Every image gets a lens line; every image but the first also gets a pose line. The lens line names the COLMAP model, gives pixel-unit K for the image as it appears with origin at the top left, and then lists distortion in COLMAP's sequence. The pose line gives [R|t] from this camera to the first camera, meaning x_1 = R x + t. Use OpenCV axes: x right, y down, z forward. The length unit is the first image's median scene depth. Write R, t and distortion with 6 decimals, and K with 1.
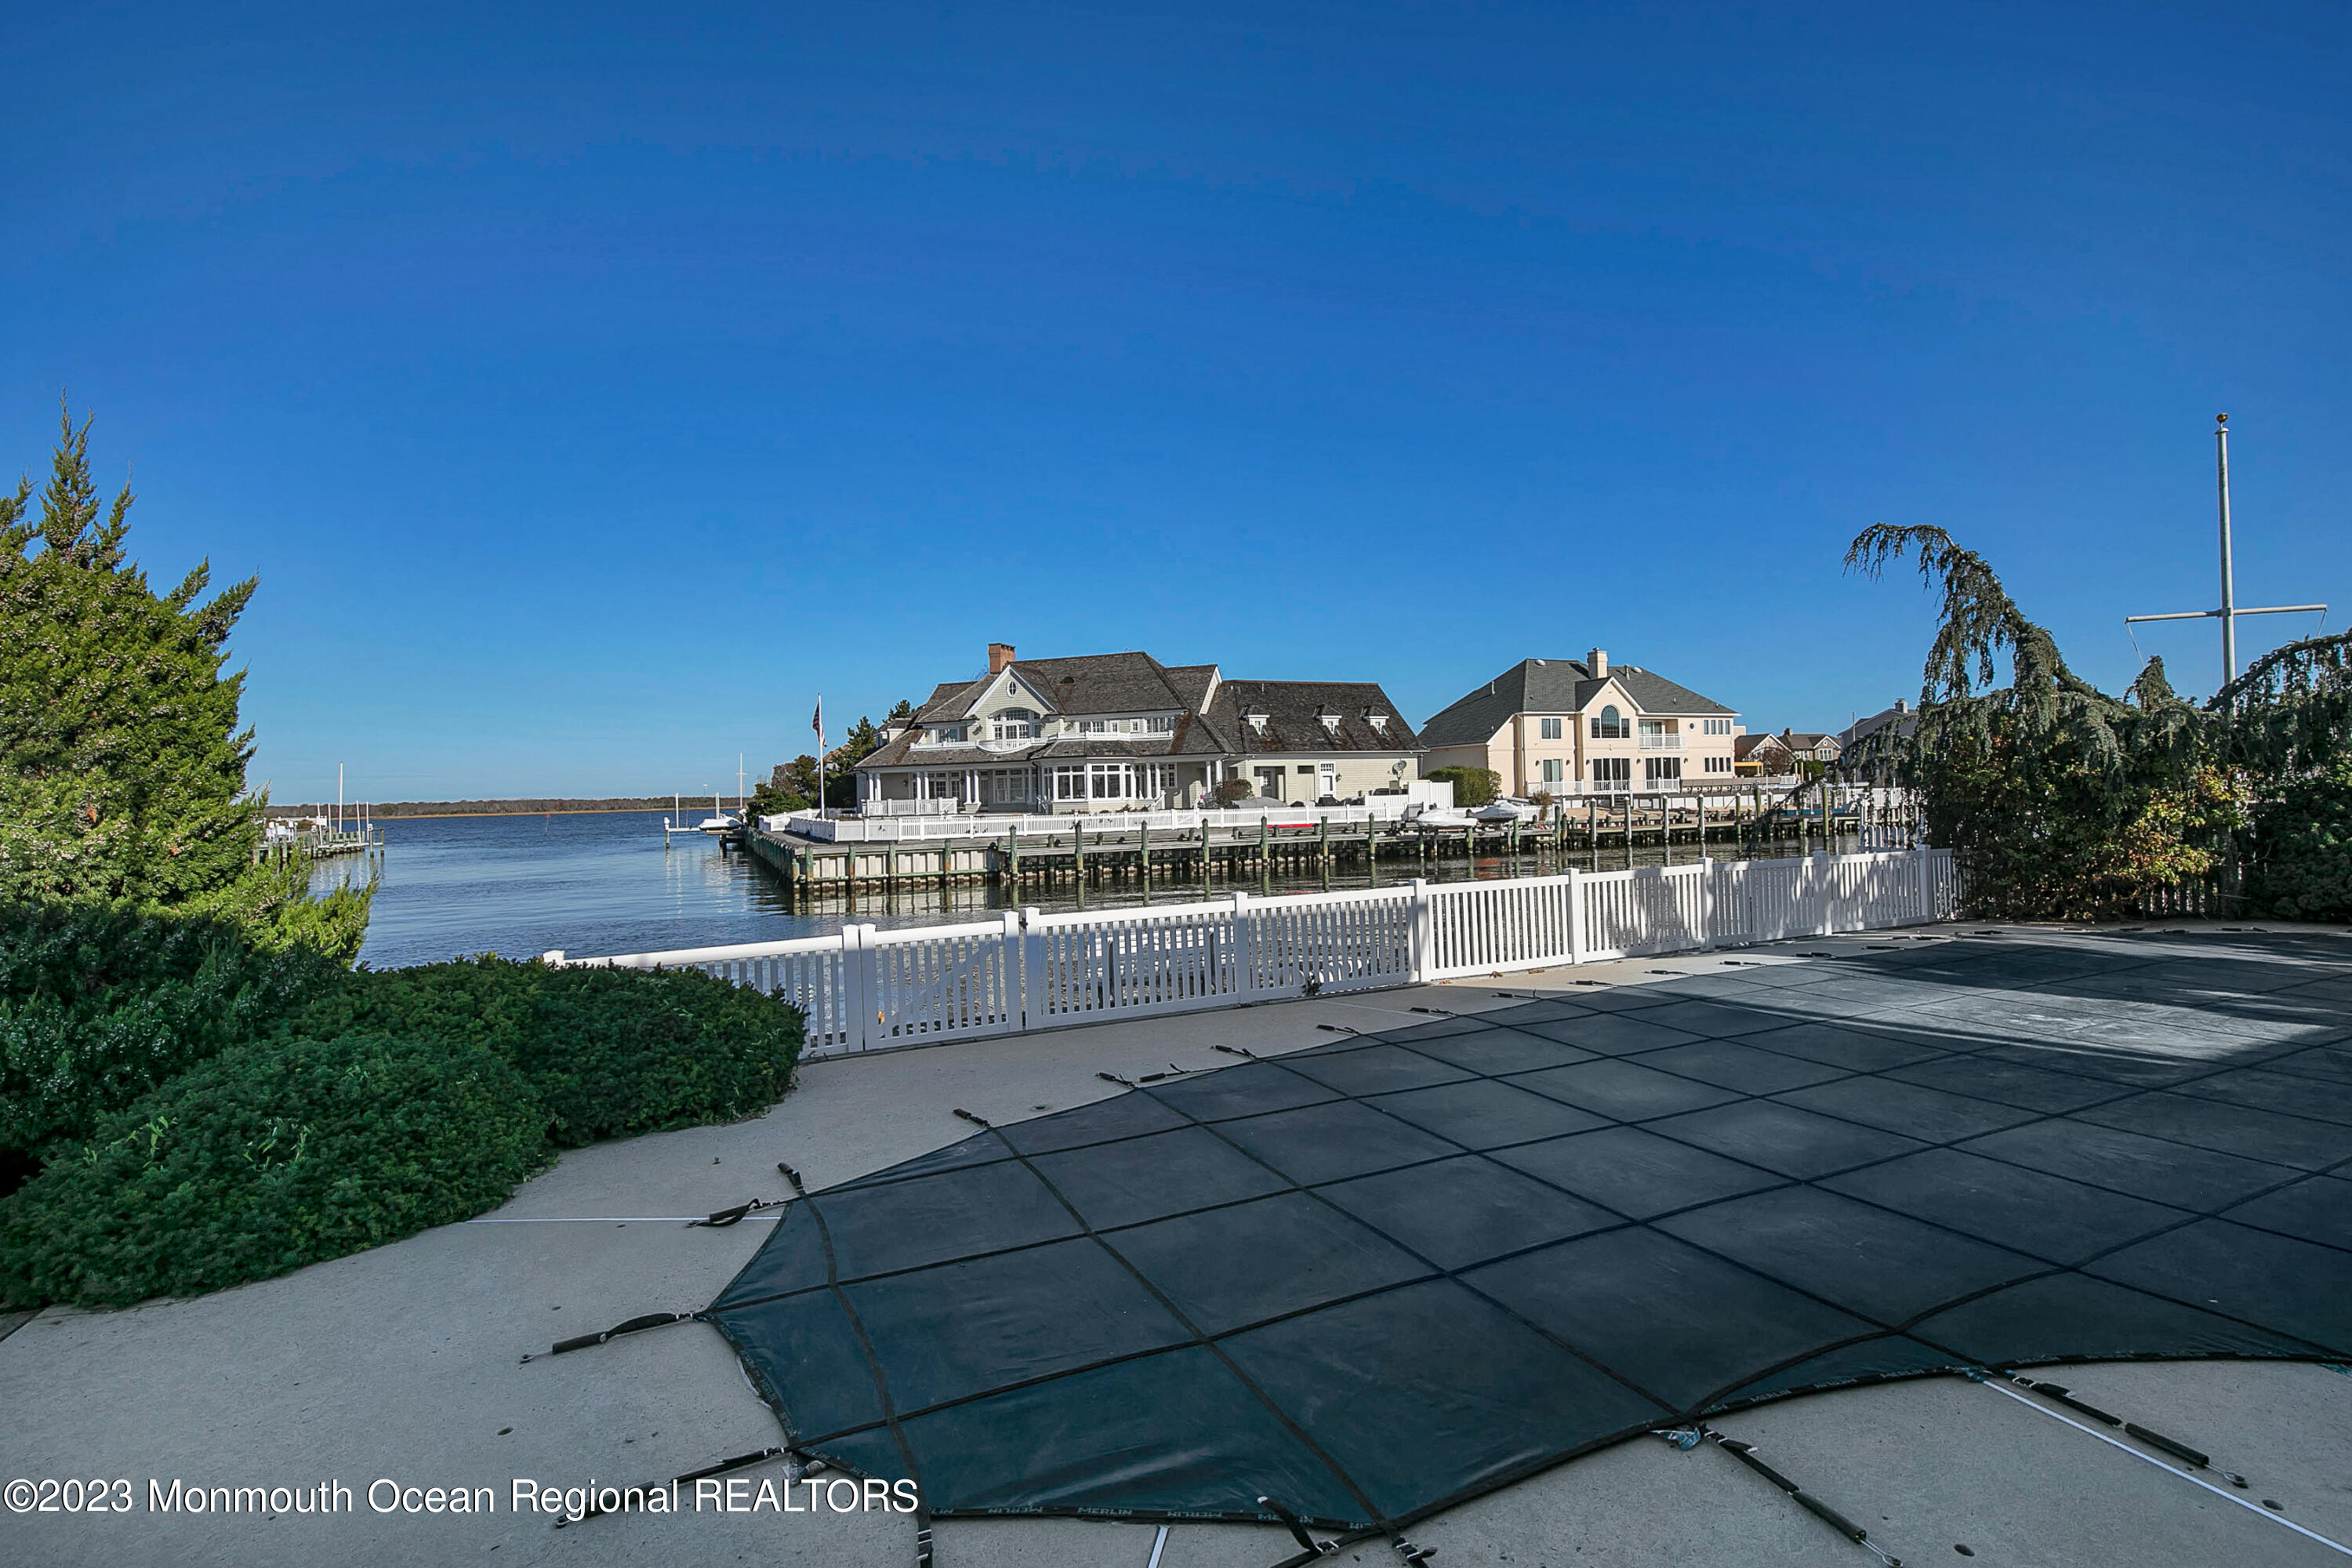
lens RADIAL K [[1086.7, 0, 1183.7], [0, 1086.7, 768.1], [0, 0, 1]] dist [0.016627, -0.007763]
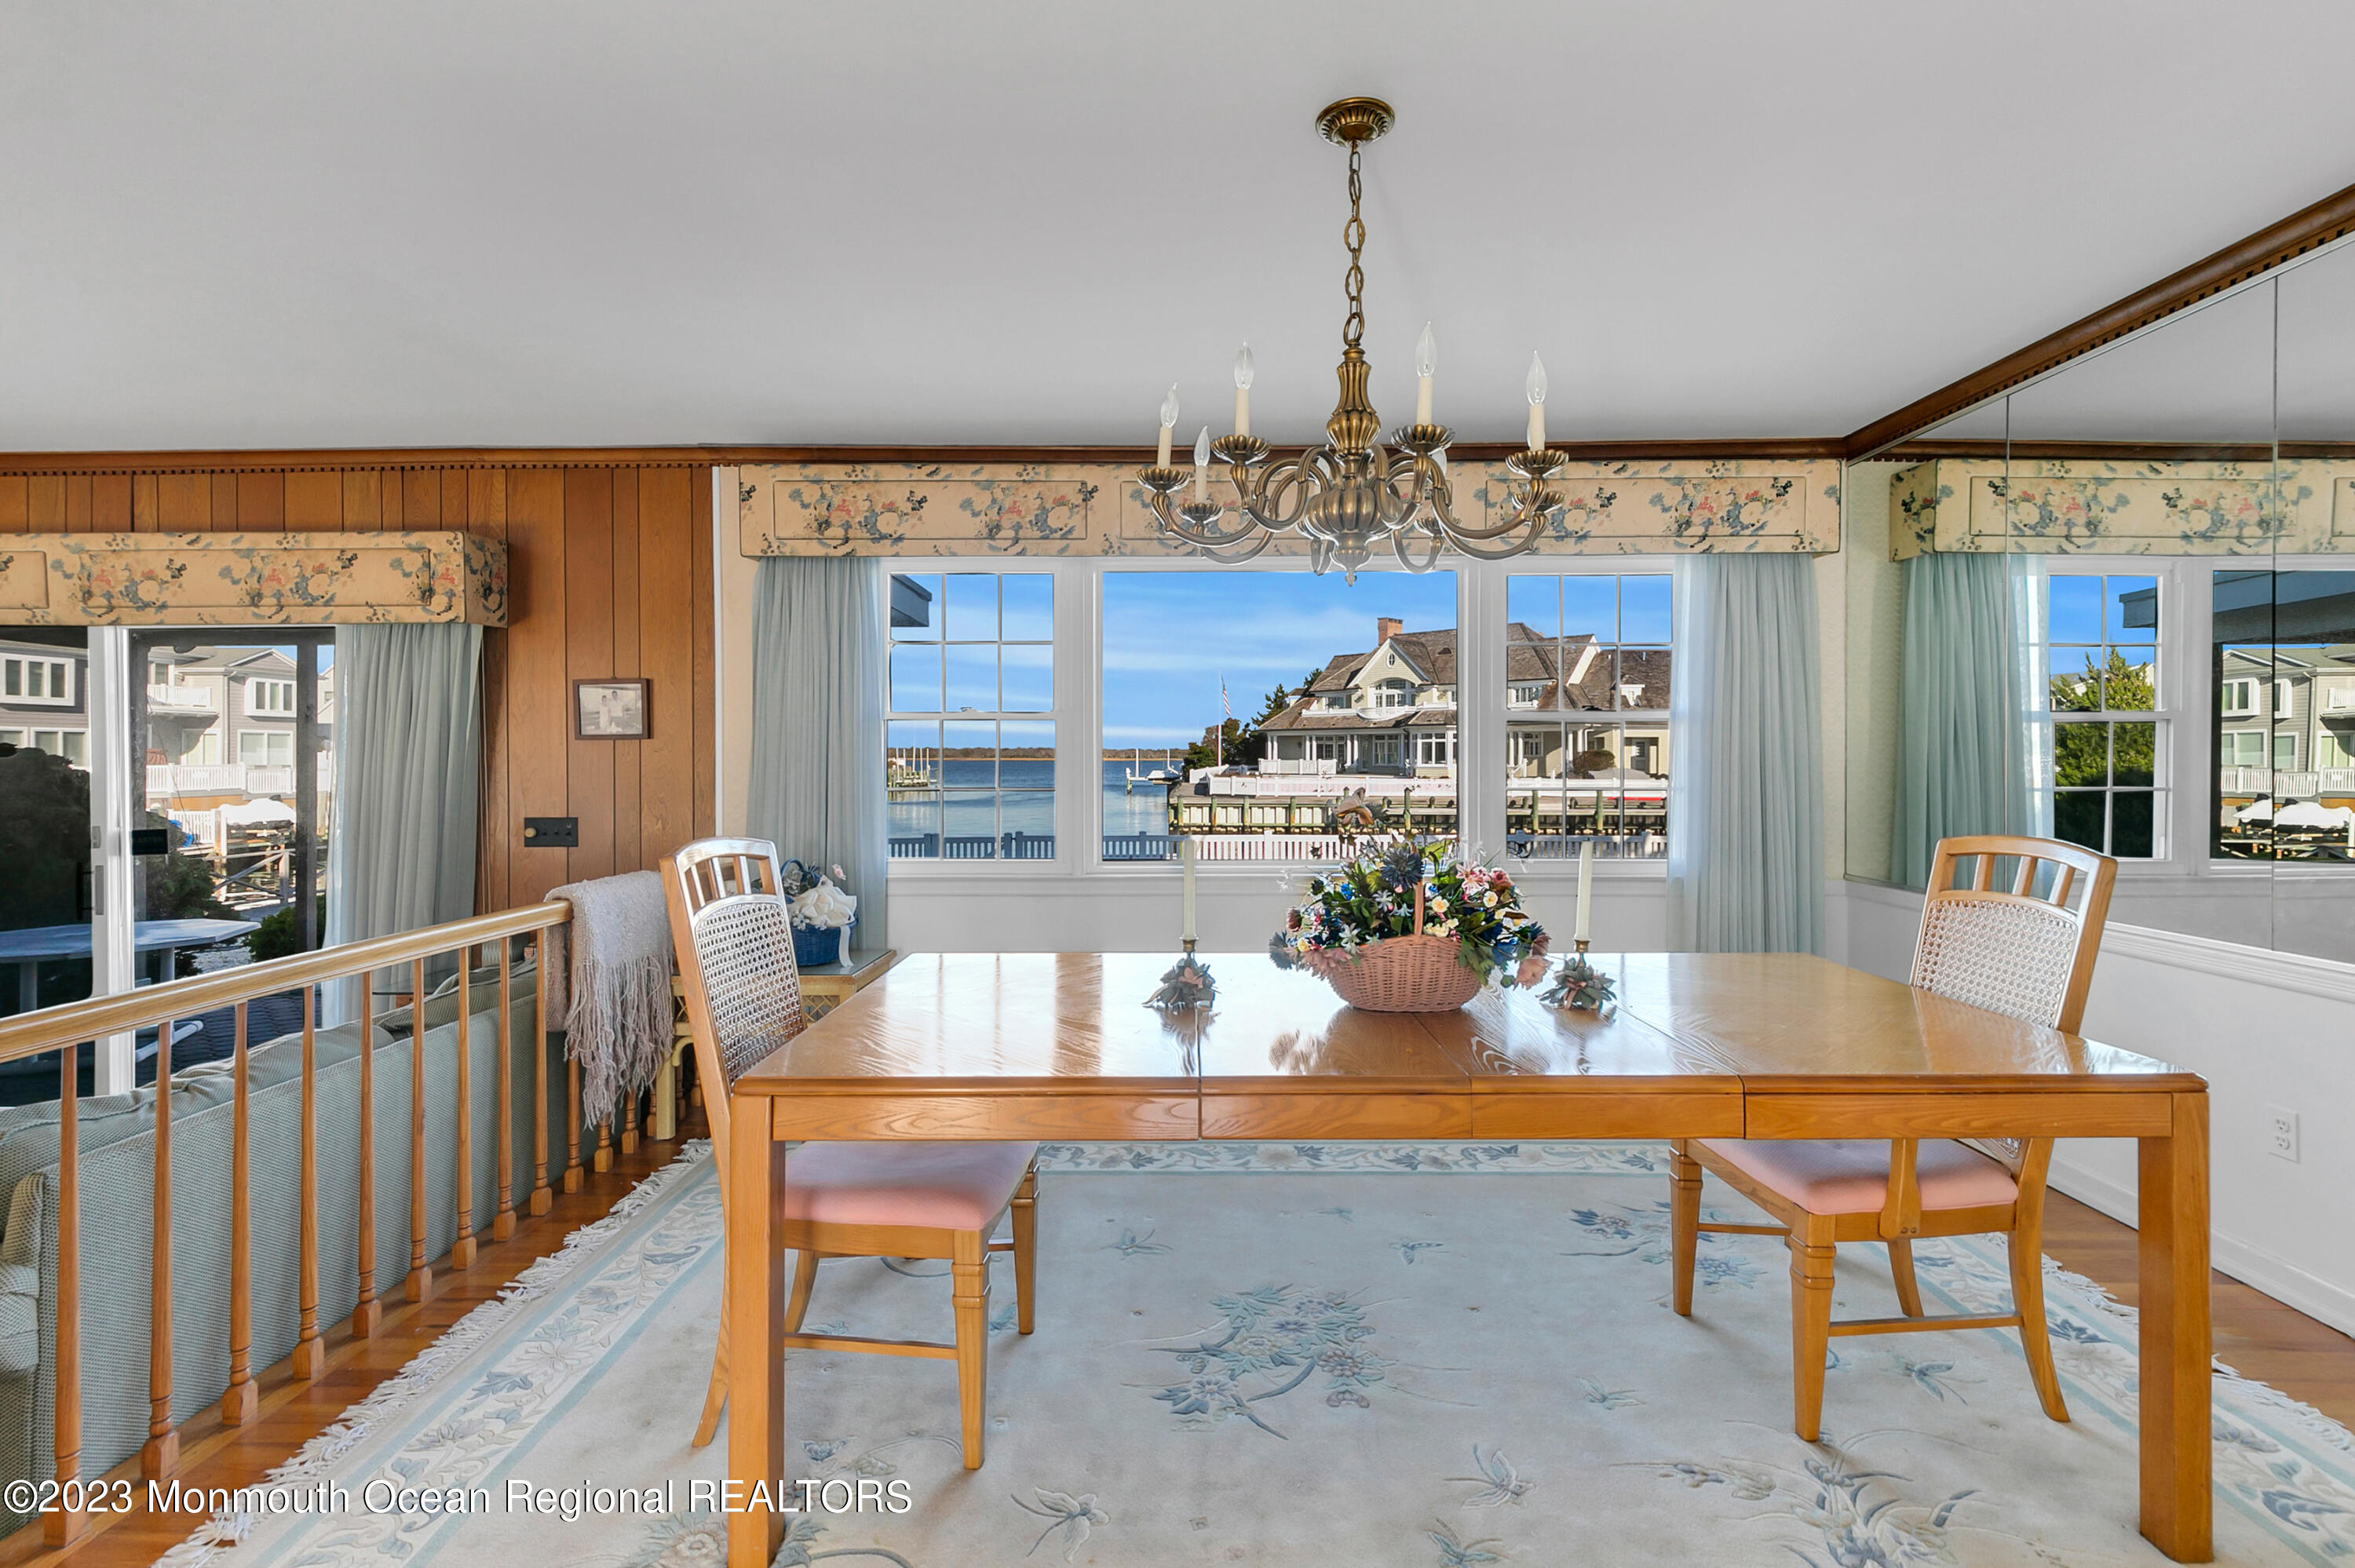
lens RADIAL K [[1079.3, 0, 1191.4], [0, 1079.3, 760.7], [0, 0, 1]] dist [0.004069, 0.000251]
pose [[0.909311, 0.029502, -0.415069, 0.114248], [-0.016017, 0.999226, 0.035933, -0.008660], [0.415808, -0.026026, 0.909080, -0.059030]]
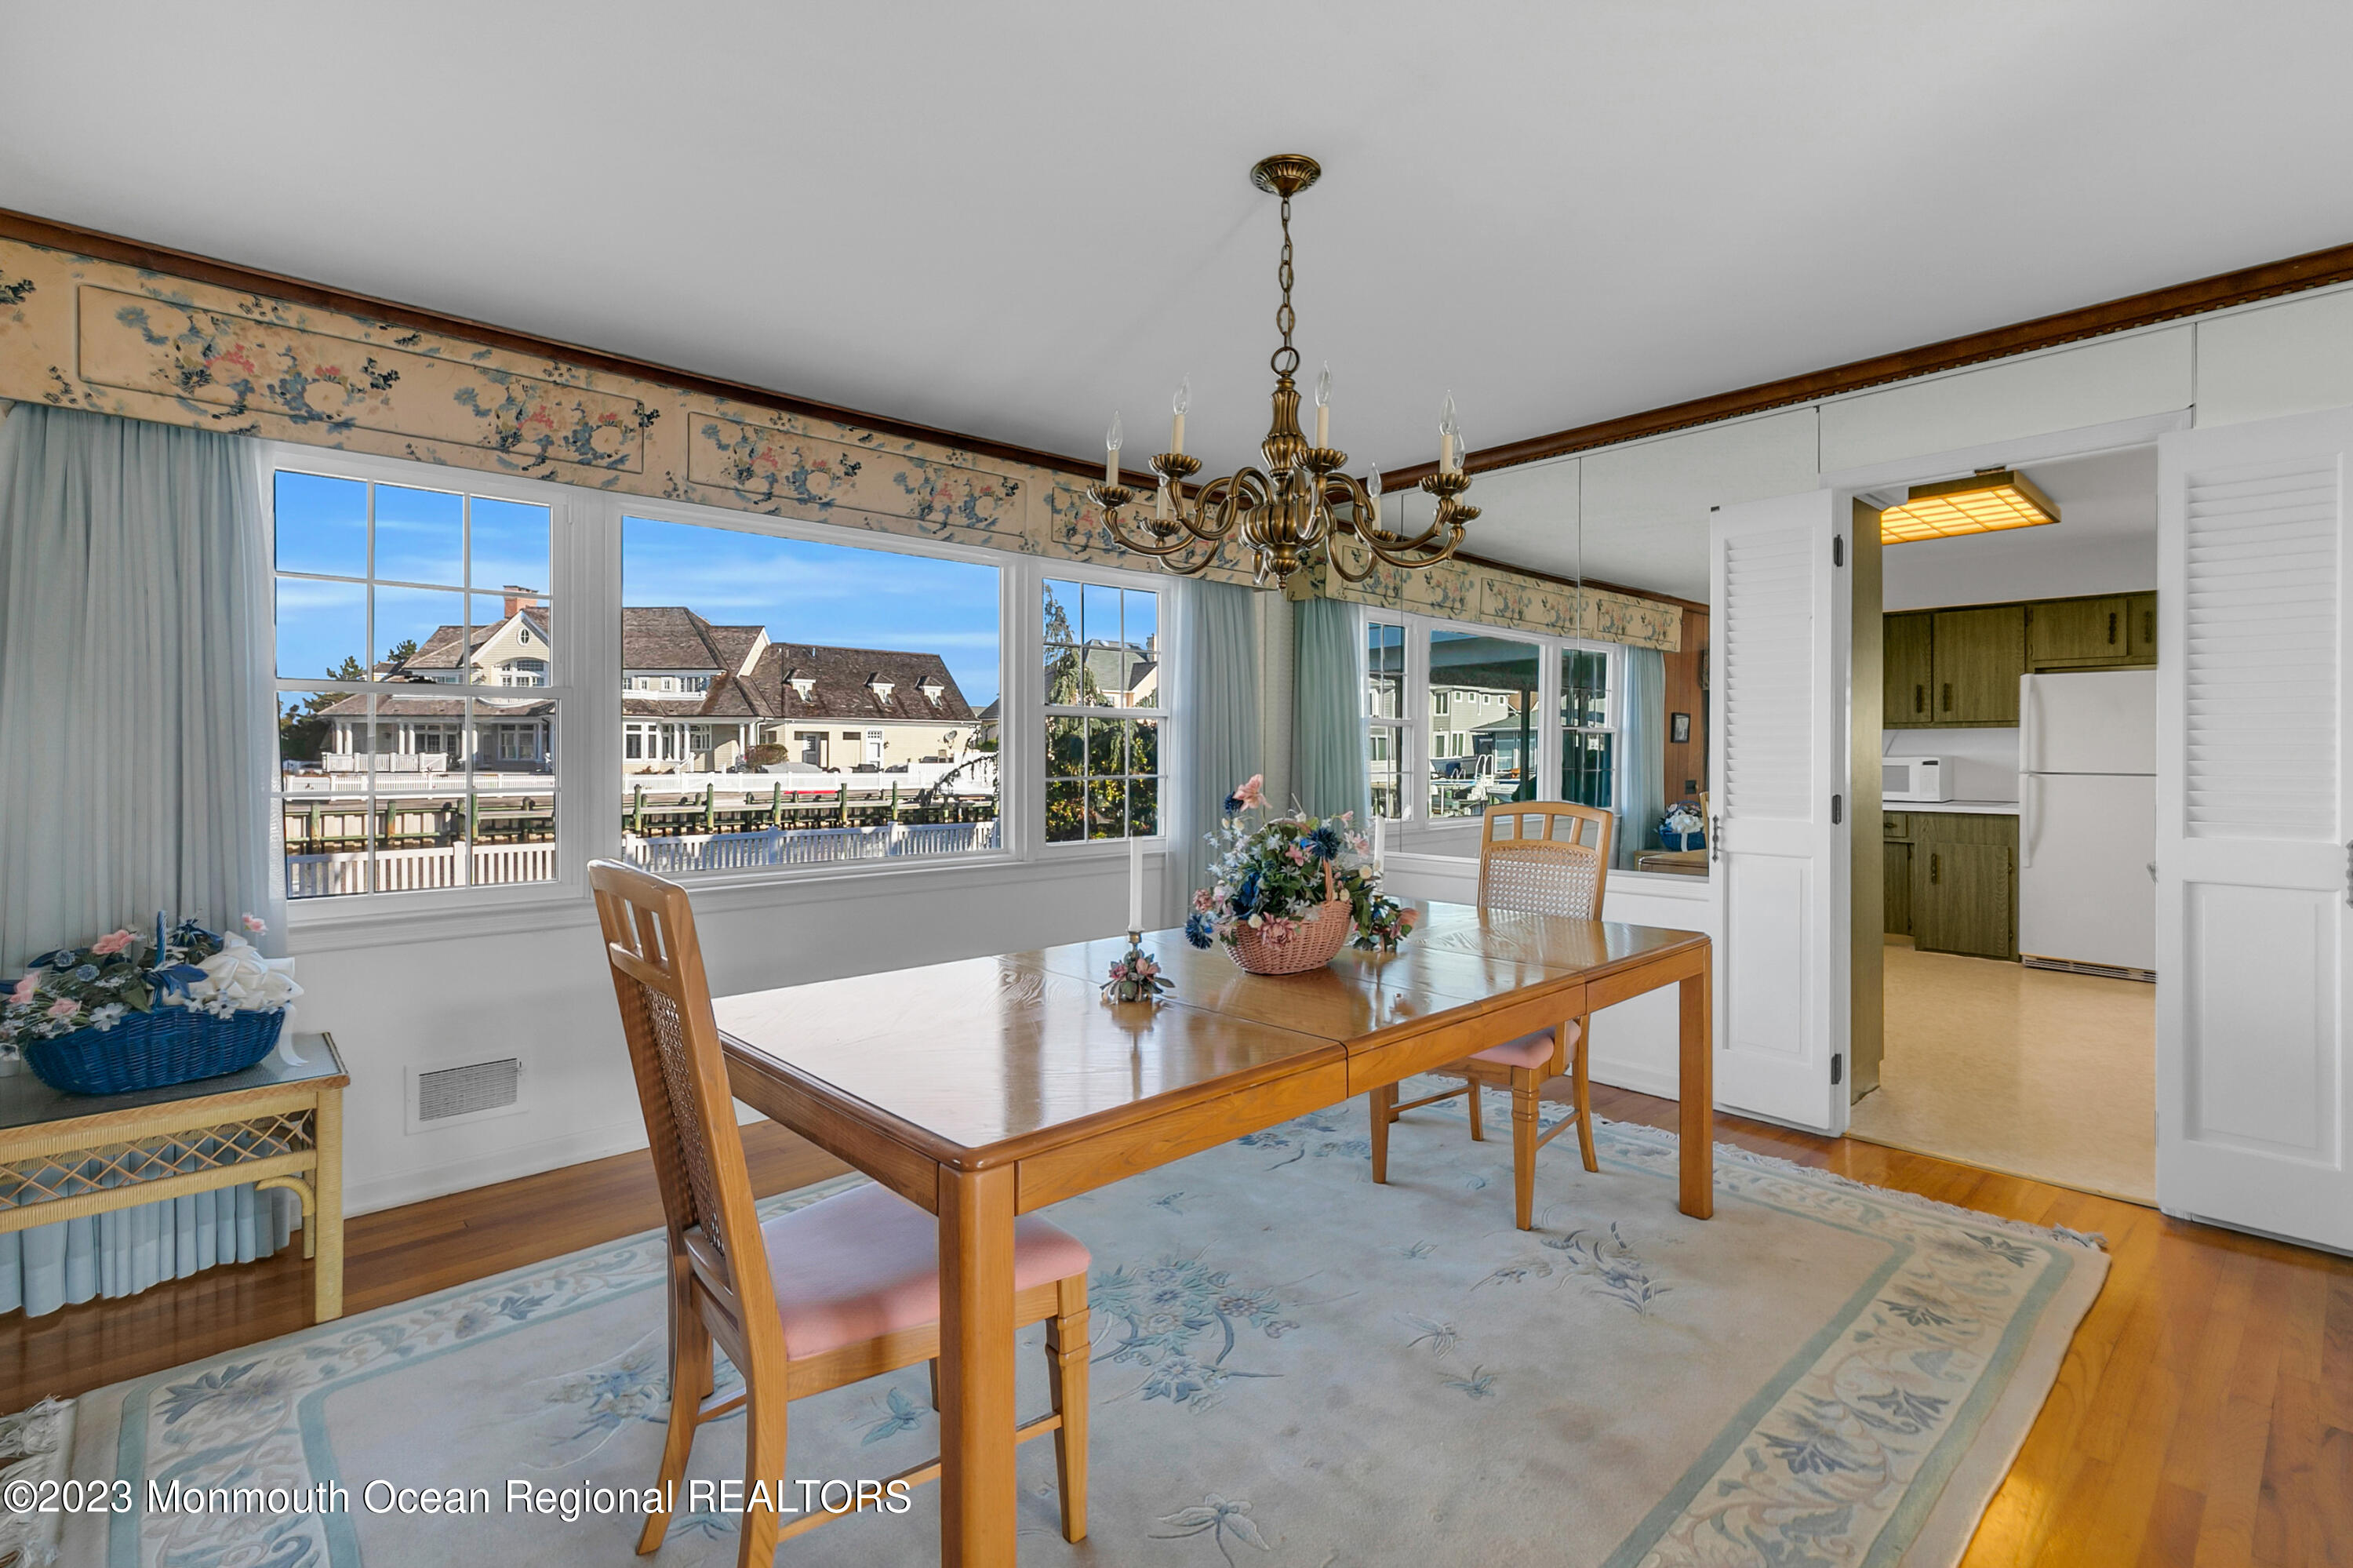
lens RADIAL K [[1078.5, 0, 1203.4], [0, 1078.5, 745.6], [0, 0, 1]] dist [0.004069, 0.000251]
pose [[0.944259, 0.030321, 0.327803, 0.093010], [-0.034524, 0.999379, 0.007008, -0.007861], [-0.327387, -0.017934, 0.944720, -0.060409]]
